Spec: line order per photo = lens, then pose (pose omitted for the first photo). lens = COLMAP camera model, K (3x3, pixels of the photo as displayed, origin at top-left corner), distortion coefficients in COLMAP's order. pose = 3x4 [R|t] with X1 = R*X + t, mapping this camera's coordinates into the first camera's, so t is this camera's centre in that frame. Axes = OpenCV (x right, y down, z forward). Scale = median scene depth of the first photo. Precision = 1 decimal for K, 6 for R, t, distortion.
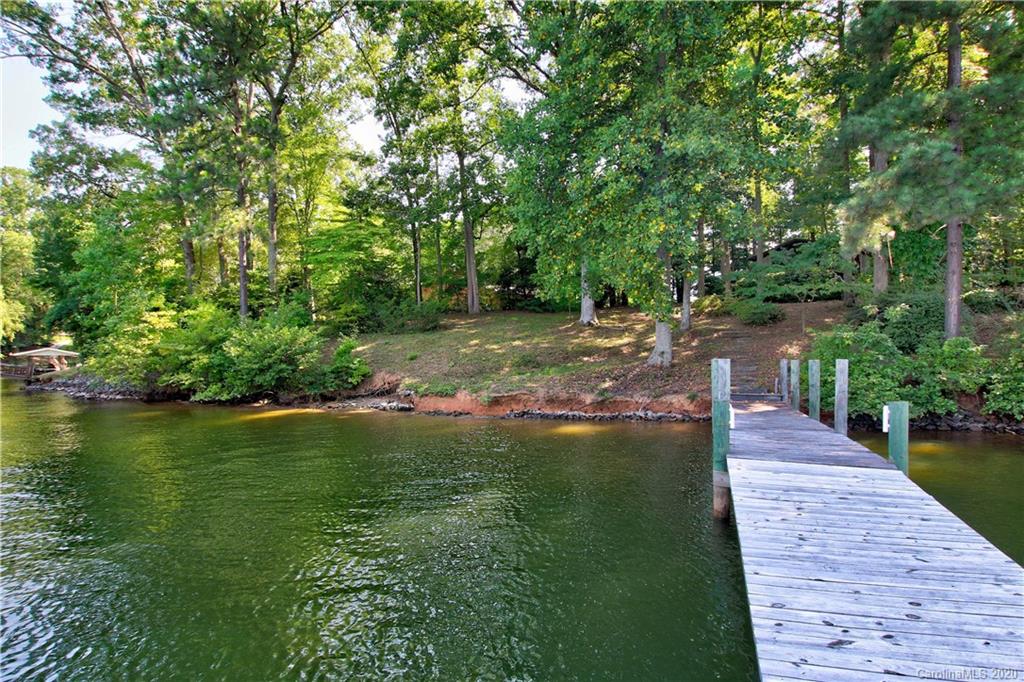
lens RADIAL K [[526.2, 0, 514.3], [0, 526.2, 363.9], [0, 0, 1]] dist [-0.022598, -0.000434]
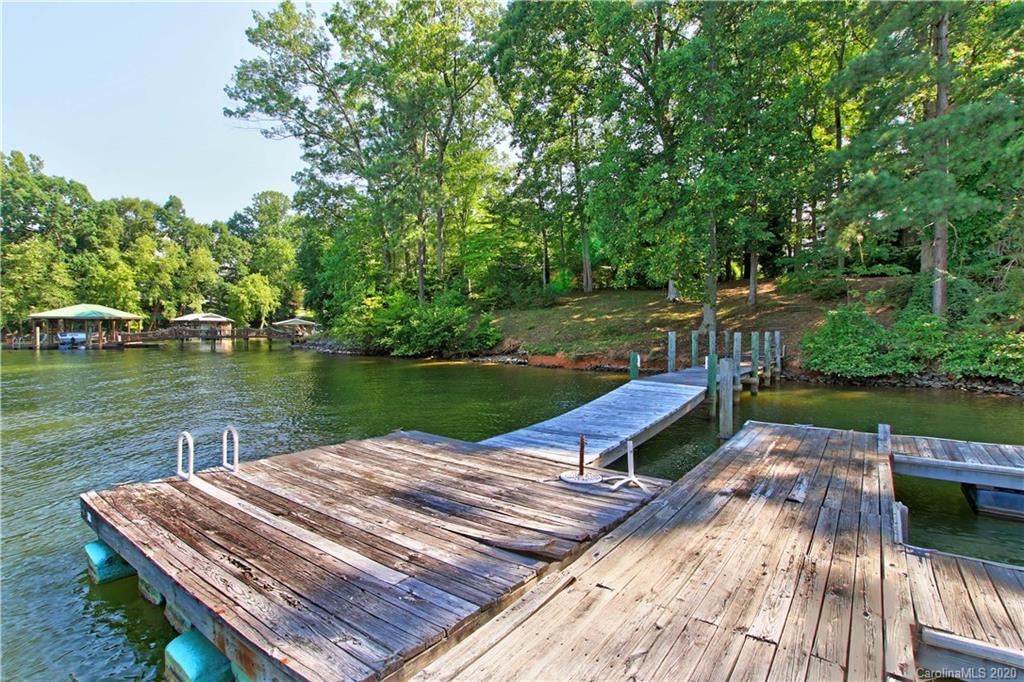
lens RADIAL K [[503.5, 0, 508.6], [0, 503.5, 348.5], [0, 0, 1]] dist [-0.025932, 0.001049]
pose [[0.953978, 0.015096, -0.299496, 0.146416], [-0.004464, 0.999336, 0.036150, -0.004585], [0.299843, -0.033149, 0.953413, -0.289872]]
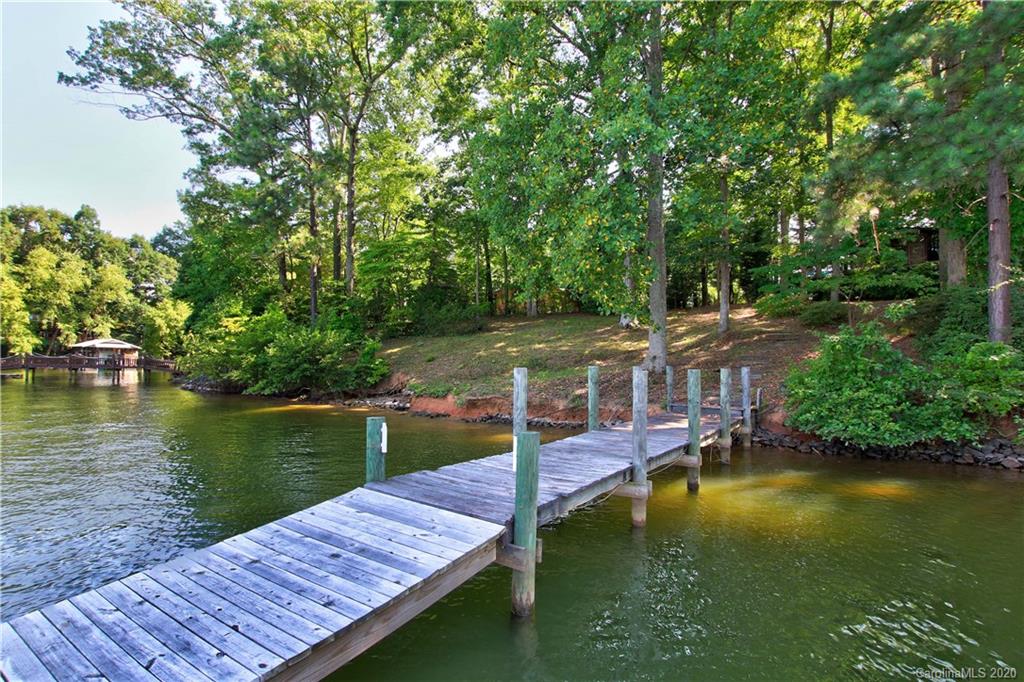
lens RADIAL K [[503.0, 0, 530.1], [0, 503.0, 347.9], [0, 0, 1]] dist [-0.025922, -0.000022]
pose [[0.966104, 0.005944, -0.258086, 0.241433], [-0.014386, 0.999421, -0.030835, -0.005961], [0.257753, 0.033502, 0.965630, 0.079073]]
